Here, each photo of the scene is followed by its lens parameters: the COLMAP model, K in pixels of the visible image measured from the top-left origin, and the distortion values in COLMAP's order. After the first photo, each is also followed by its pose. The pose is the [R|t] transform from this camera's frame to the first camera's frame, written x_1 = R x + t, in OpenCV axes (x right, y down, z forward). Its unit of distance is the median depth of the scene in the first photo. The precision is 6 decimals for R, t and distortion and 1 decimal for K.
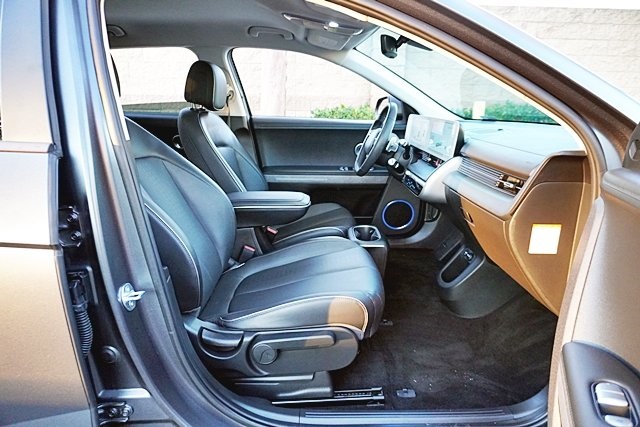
lens RADIAL K [[431.1, 0, 320.0], [0, 431.1, 213.5], [0, 0, 1]] dist [-0.046613, 0.037386]
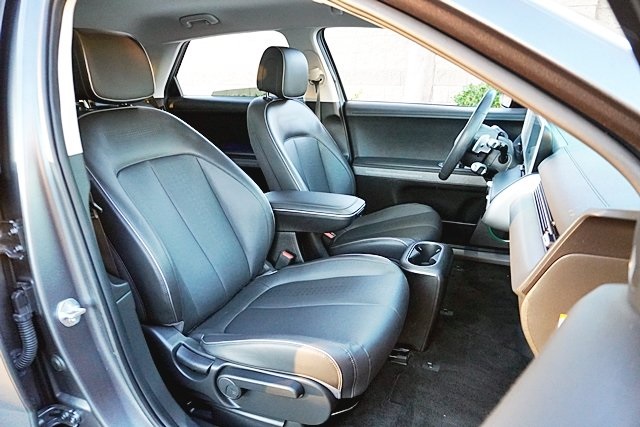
lens RADIAL K [[431.1, 0, 320.0], [0, 431.1, 213.5], [0, 0, 1]] dist [-0.046613, 0.037386]
pose [[0.918112, 0.102624, -0.382804, 0.242934], [-0.076641, 0.993634, 0.082564, -0.088064], [0.388841, -0.046464, 0.920133, 0.177542]]
